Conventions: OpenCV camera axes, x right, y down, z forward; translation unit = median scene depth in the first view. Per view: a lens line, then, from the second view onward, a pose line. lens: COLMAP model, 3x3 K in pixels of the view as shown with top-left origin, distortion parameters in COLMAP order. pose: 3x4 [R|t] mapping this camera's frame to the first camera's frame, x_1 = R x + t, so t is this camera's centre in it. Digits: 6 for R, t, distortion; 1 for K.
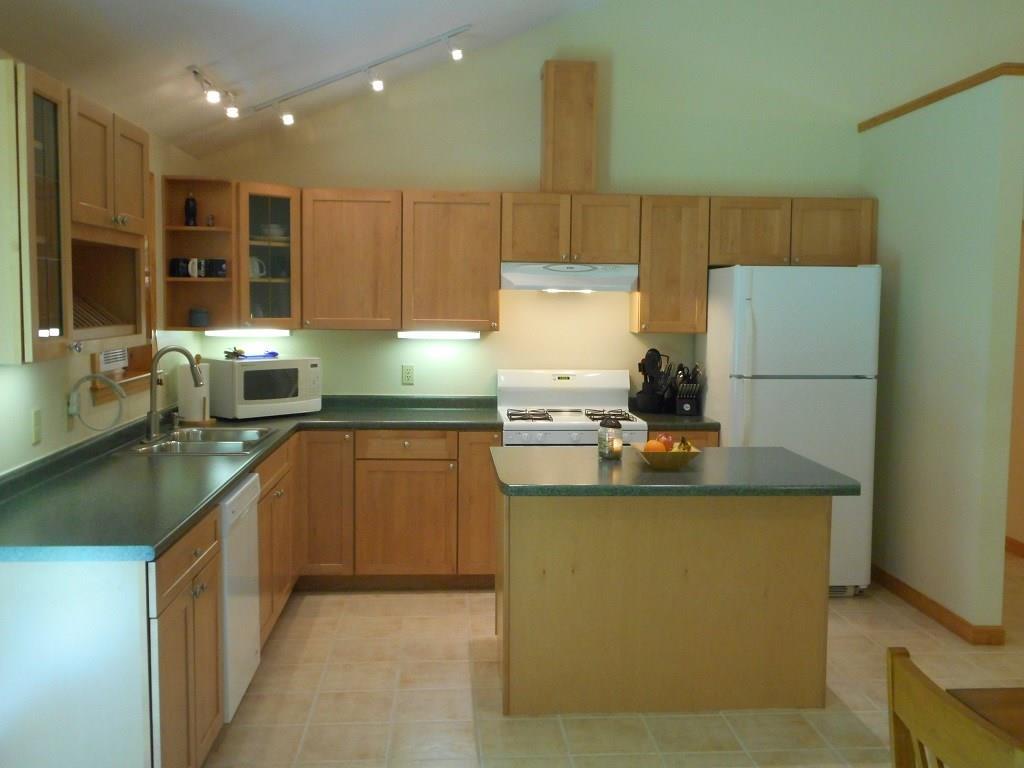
lens RADIAL K [[1016.9, 0, 512.0], [0, 1016.9, 384.0], [0, 0, 1]] dist [0.007084, 0.003840]
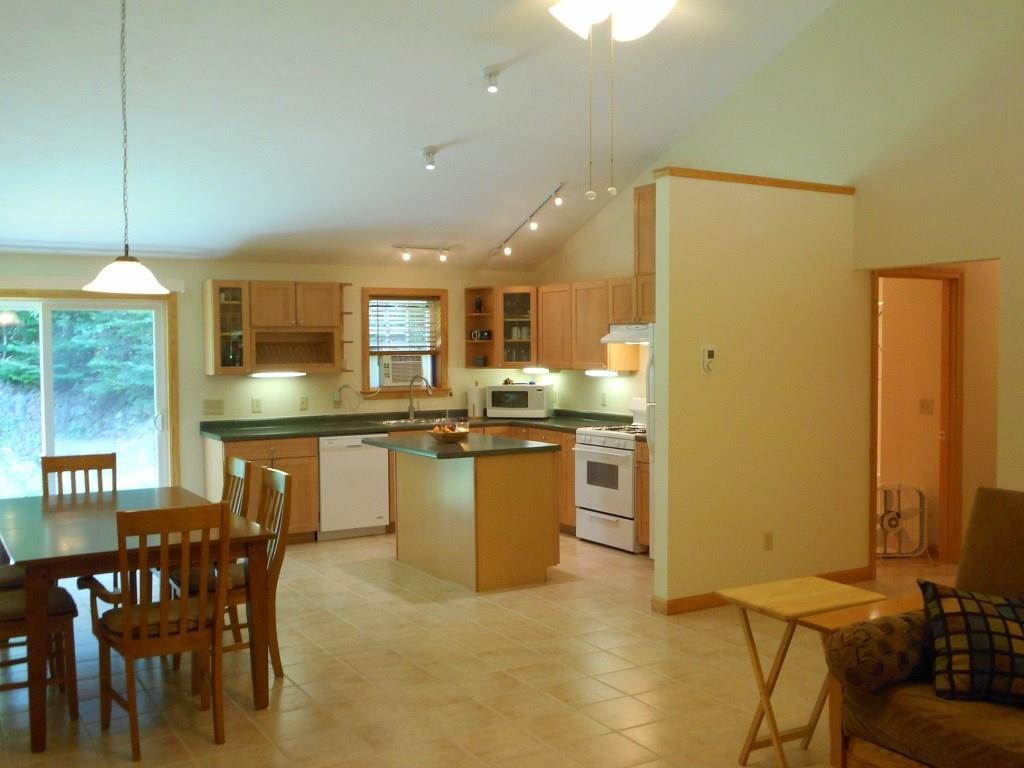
lens RADIAL K [[1016.9, 0, 512.0], [0, 1016.9, 384.0], [0, 0, 1]] dist [0.007084, 0.003840]
pose [[0.452343, 0.022316, -0.891565, 1.269600], [-0.060409, 0.998158, -0.005664, -0.015552], [0.889796, 0.056420, 0.452858, 0.189765]]
